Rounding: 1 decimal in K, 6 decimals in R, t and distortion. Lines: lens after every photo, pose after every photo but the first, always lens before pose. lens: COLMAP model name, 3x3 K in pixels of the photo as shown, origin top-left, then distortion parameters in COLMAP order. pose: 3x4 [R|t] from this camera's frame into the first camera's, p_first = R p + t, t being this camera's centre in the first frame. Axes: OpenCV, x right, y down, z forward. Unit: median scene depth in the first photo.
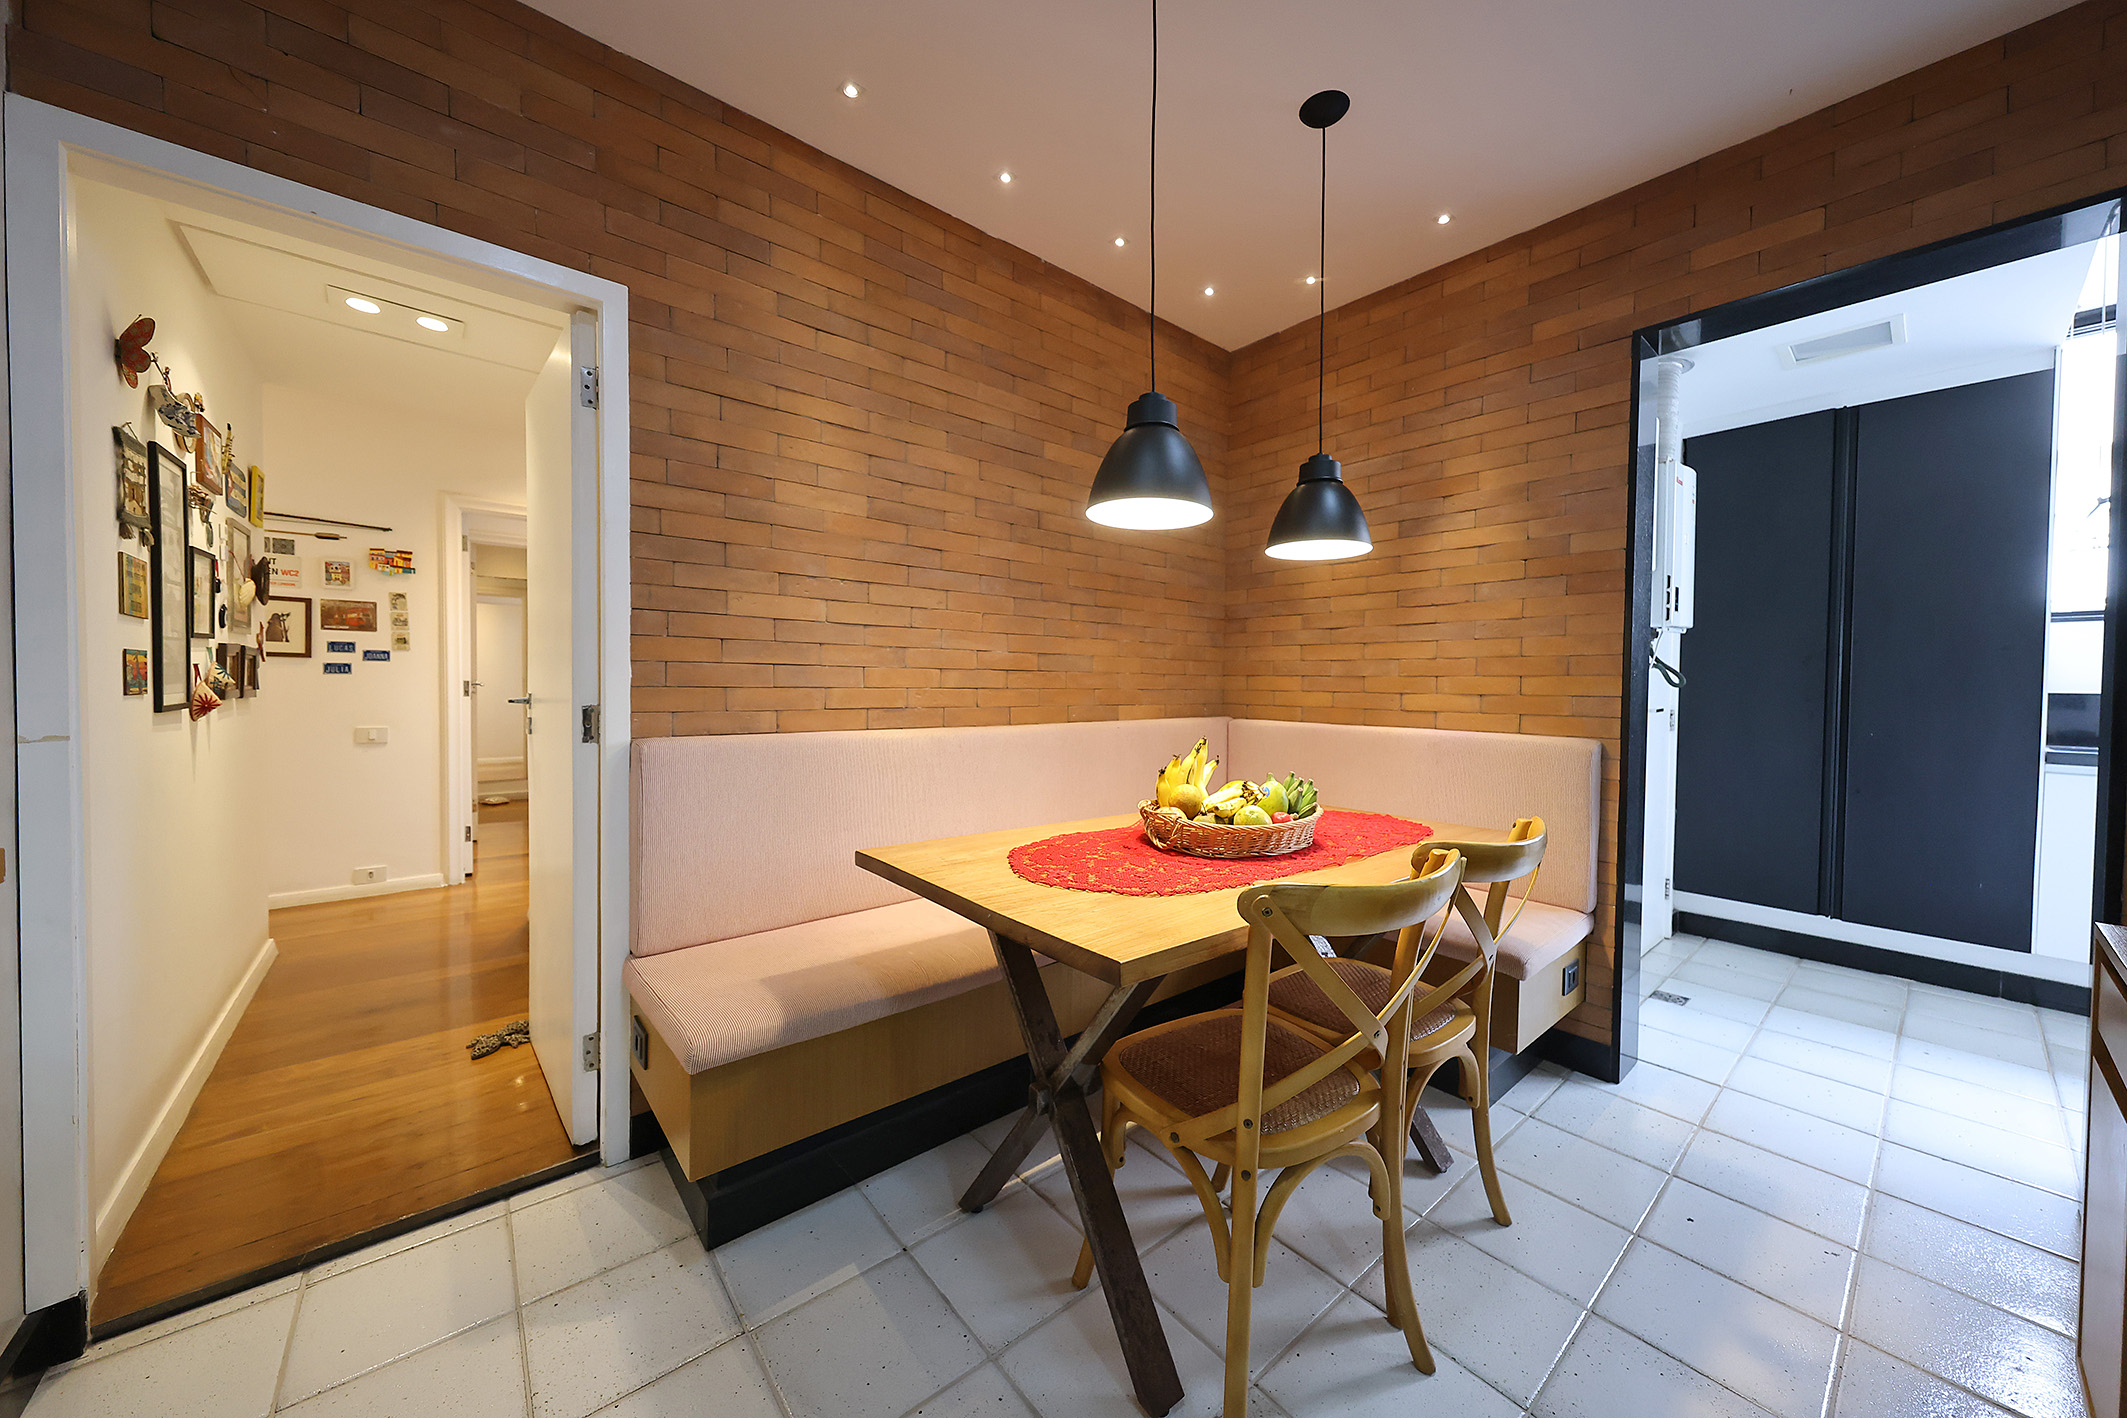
lens RADIAL K [[741.3, 0, 1064.1], [0, 741.3, 701.8], [0, 0, 1]] dist [0.001035, -0.001147]
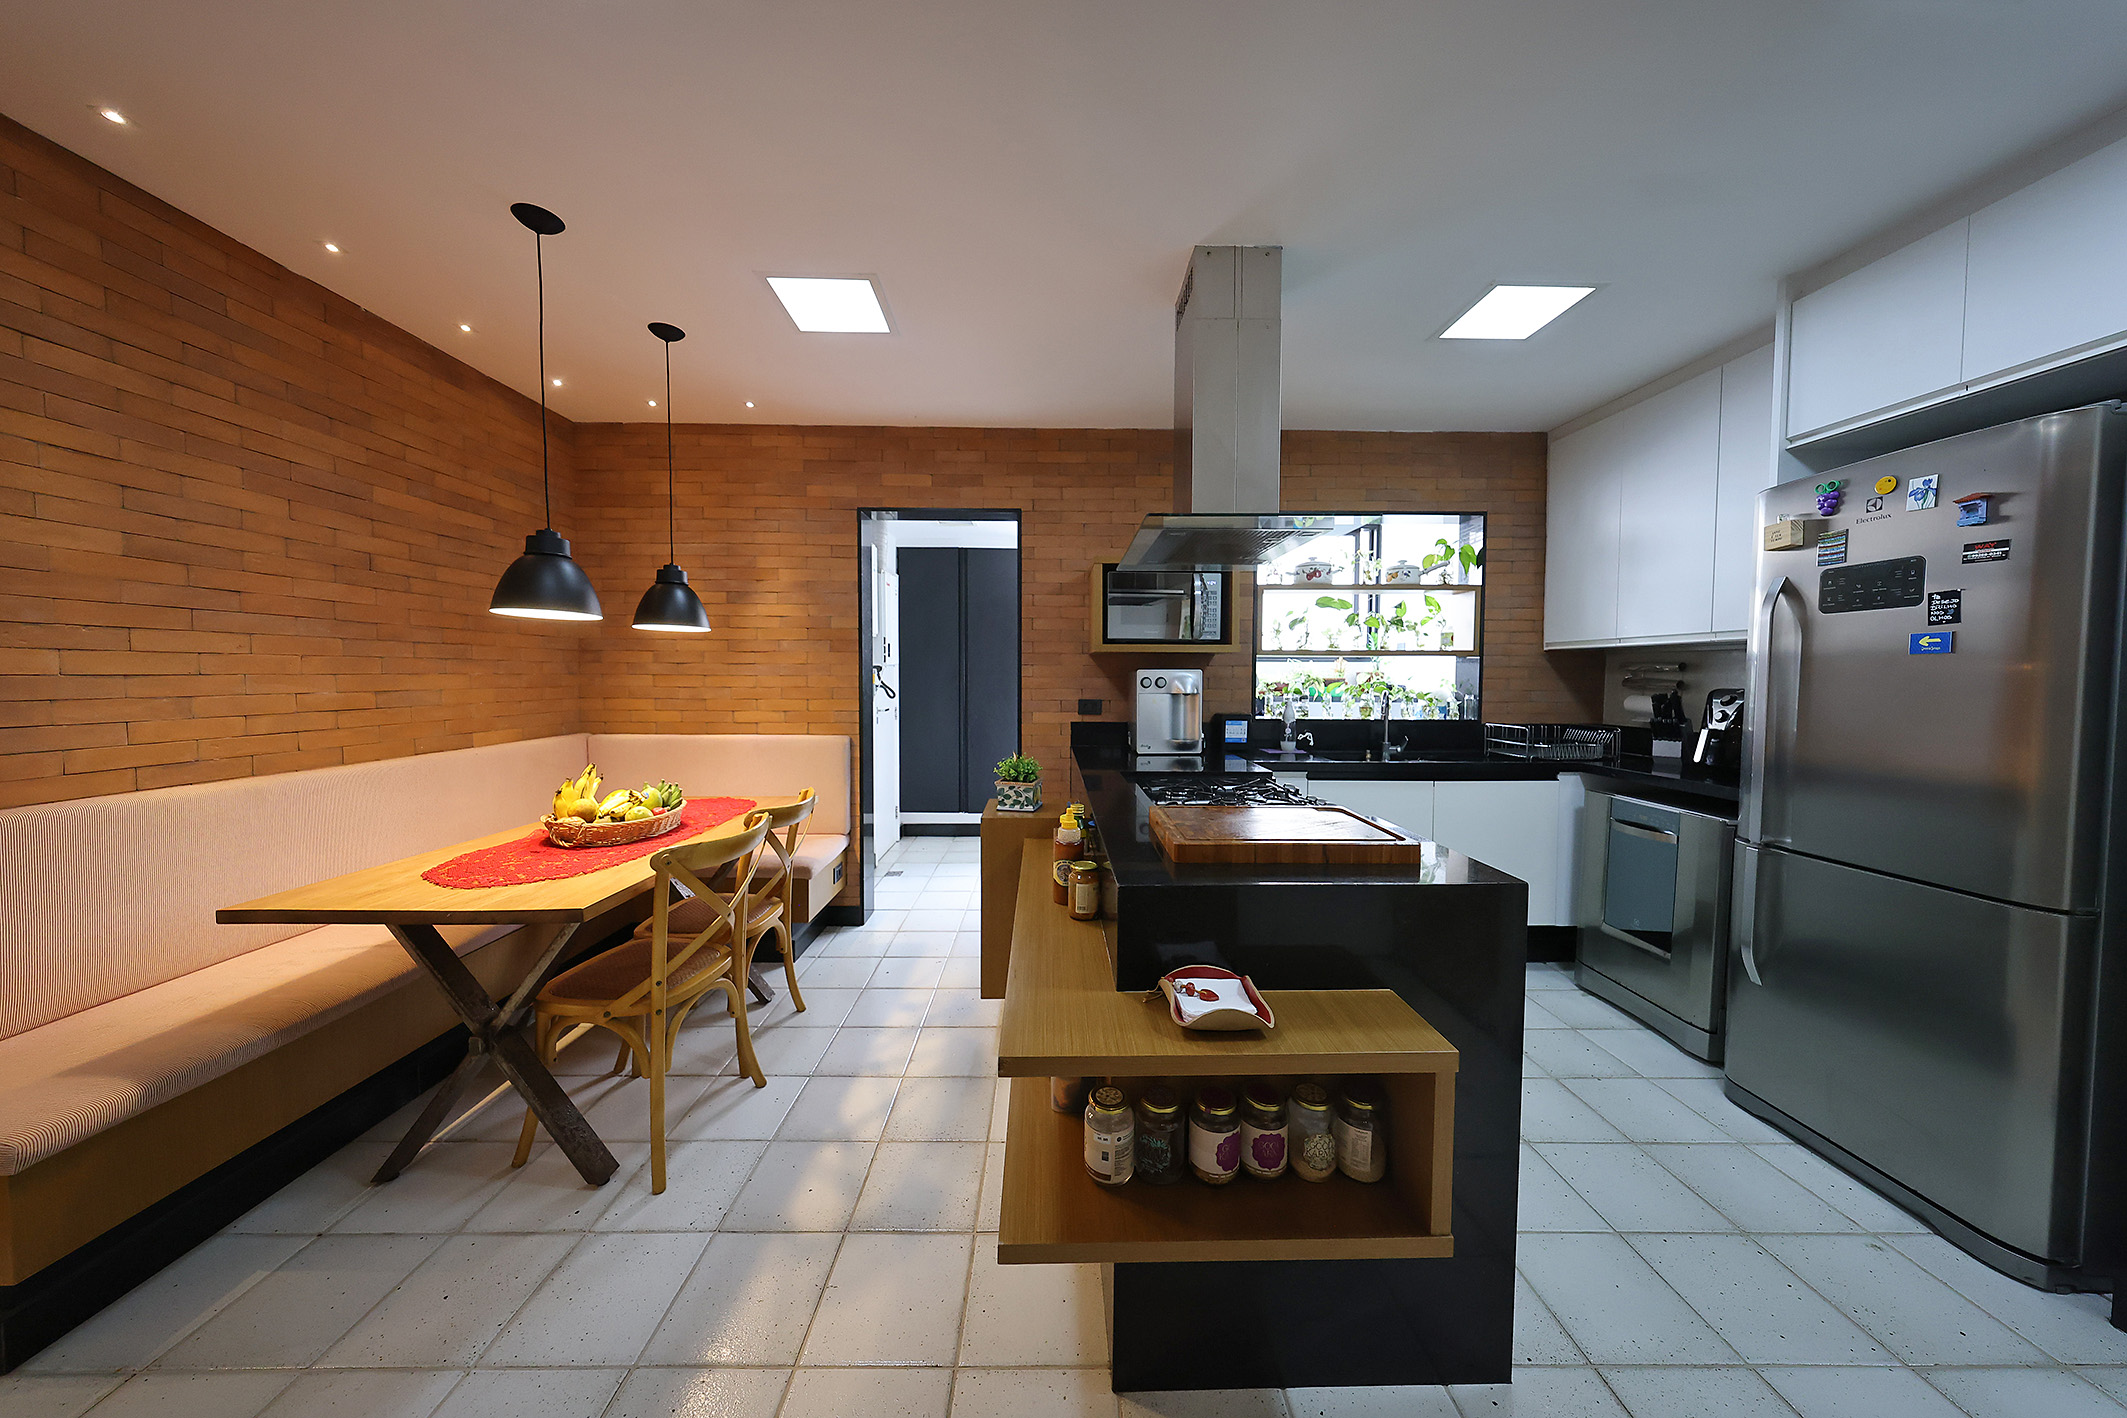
lens RADIAL K [[662.0, 0, 1063.7], [0, 662.0, 700.6], [0, 0, 1]] dist [-0.002149, 0.000046]
pose [[0.627159, -0.040401, 0.777843, -0.192257], [0.021019, 0.999168, 0.034949, -0.082784], [-0.778608, -0.005569, 0.627486, -0.415258]]
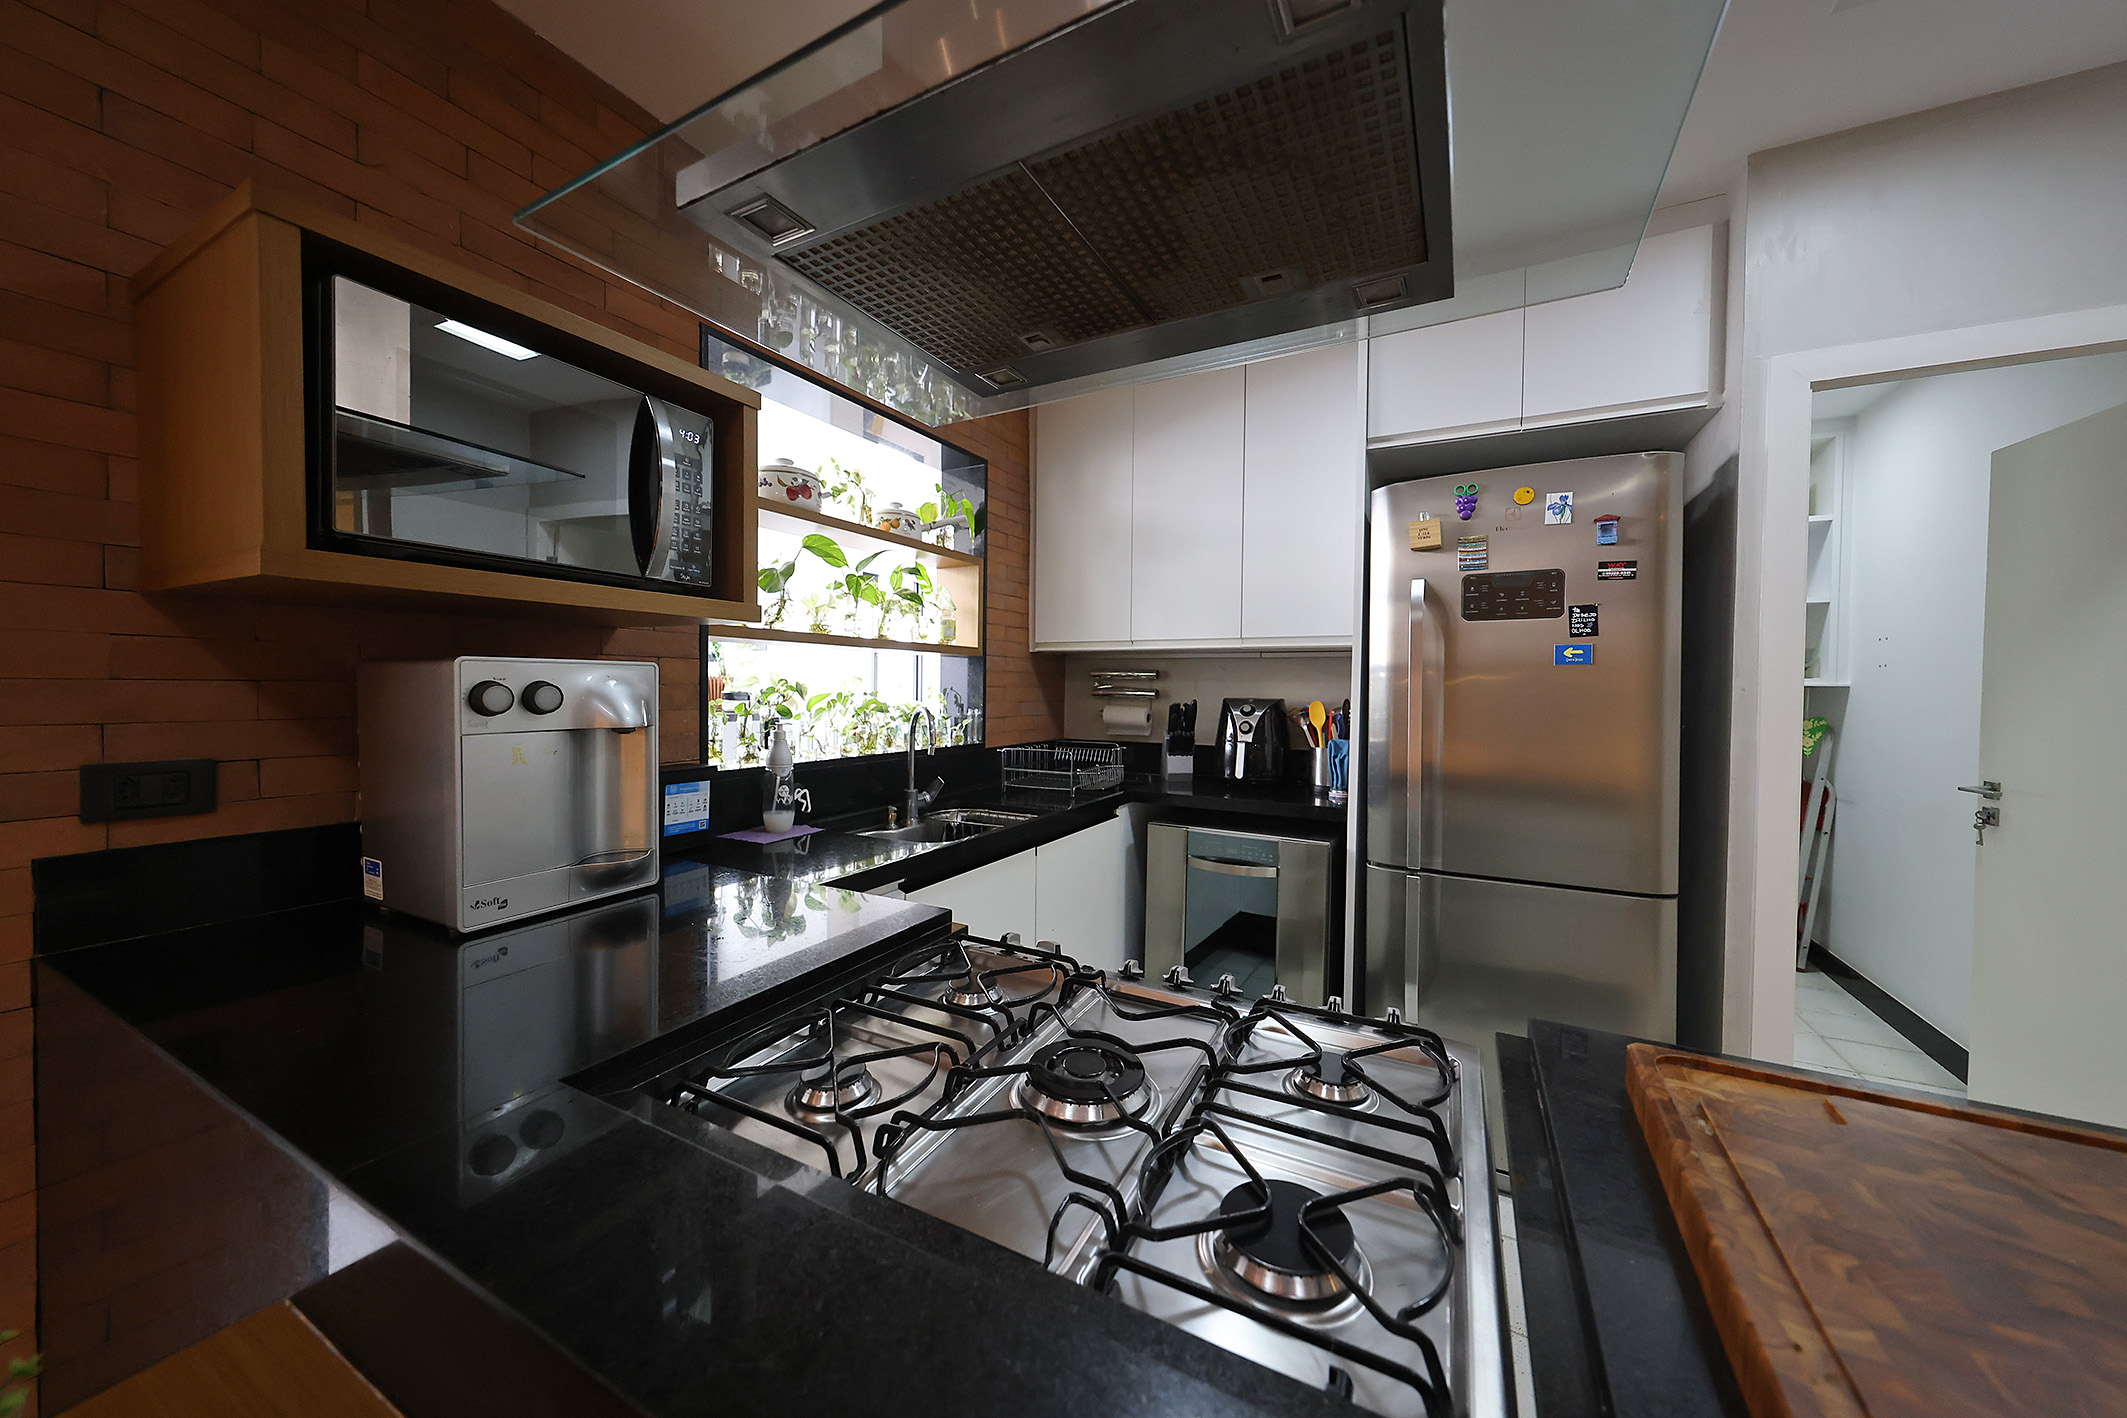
lens RADIAL K [[741.3, 0, 1062.8], [0, 741.3, 694.0], [0, 0, 1]] dist [0.001035, -0.001147]
pose [[-0.372110, -0.026574, 0.927808, 0.477928], [0.004672, 0.999524, 0.030502, -0.084252], [-0.928177, 0.015685, -0.371809, 0.215585]]
